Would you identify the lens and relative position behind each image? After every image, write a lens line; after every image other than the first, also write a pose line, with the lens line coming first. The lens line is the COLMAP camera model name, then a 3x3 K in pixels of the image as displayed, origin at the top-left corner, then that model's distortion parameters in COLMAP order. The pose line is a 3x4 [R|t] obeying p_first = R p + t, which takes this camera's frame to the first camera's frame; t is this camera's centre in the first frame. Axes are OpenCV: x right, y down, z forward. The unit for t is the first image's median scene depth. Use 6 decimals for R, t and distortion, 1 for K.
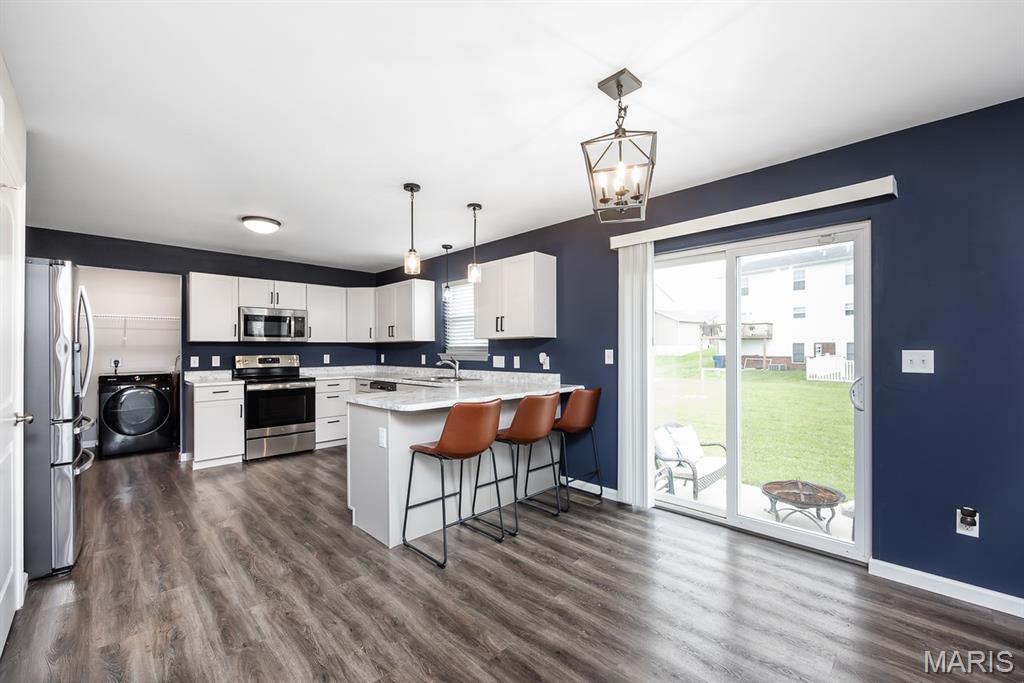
lens RADIAL K [[420.7, 0, 511.9], [0, 420.7, 350.8], [0, 0, 1]] dist [-0.017748, 0.001106]
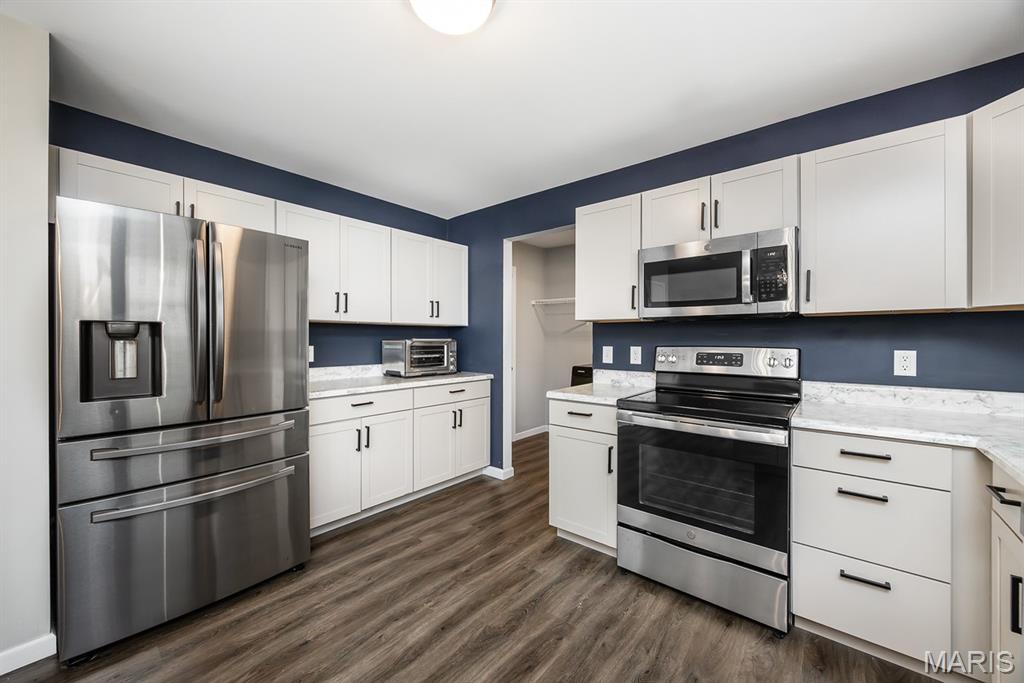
lens RADIAL K [[398.4, 0, 508.0], [0, 398.4, 339.6], [0, 0, 1]] dist [0.002522, 0.000060]
pose [[0.099494, 0.006870, -0.995014, -0.197001], [-0.006061, 0.999962, 0.006298, 0.001079], [0.995020, 0.005404, 0.099532, 0.828914]]
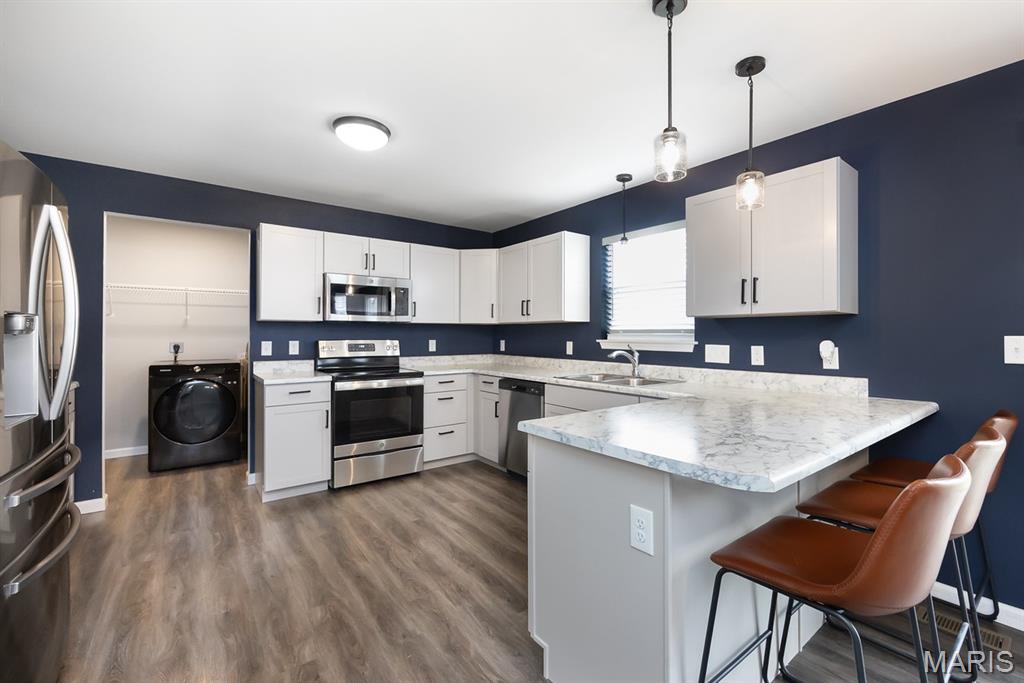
lens RADIAL K [[420.7, 0, 529.9], [0, 420.7, 338.4], [0, 0, 1]] dist [-0.017748, 0.001106]
pose [[0.994287, 0.008117, -0.106431, -0.231530], [-0.007650, 0.999959, 0.004796, 0.001775], [0.106466, -0.003955, 0.994309, 0.331365]]
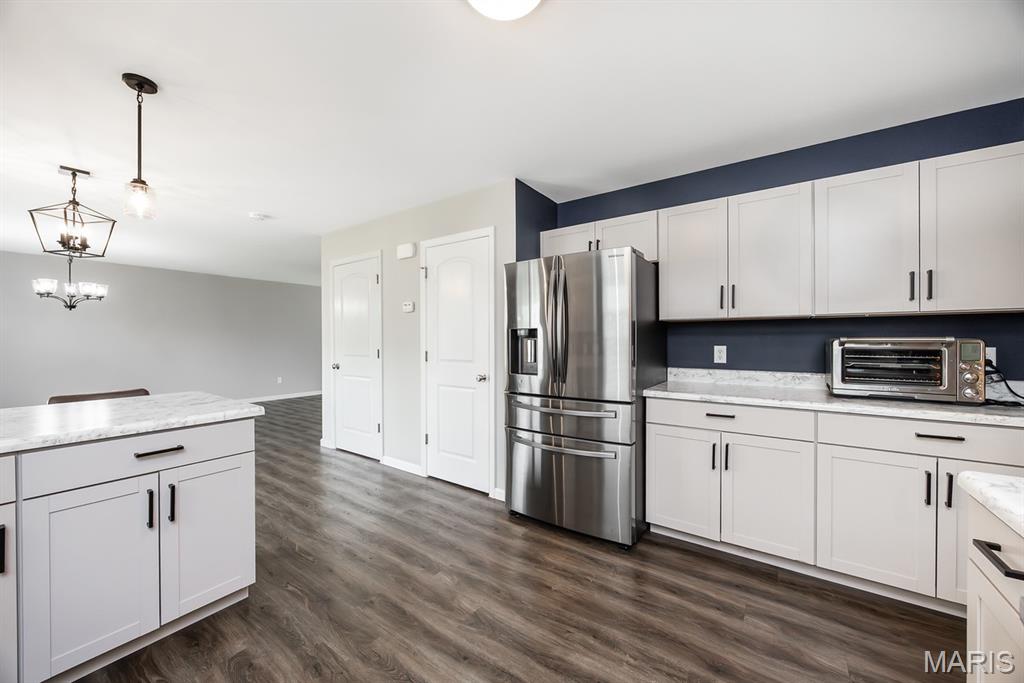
lens RADIAL K [[385.8, 0, 513.1], [0, 385.8, 342.9], [0, 0, 1]] dist [0.006701, 0.000410]
pose [[-0.982151, 0.010965, -0.187772, -0.446292], [0.008396, 0.999860, 0.014476, 0.001592], [0.187904, 0.012641, -0.982106, 1.083371]]
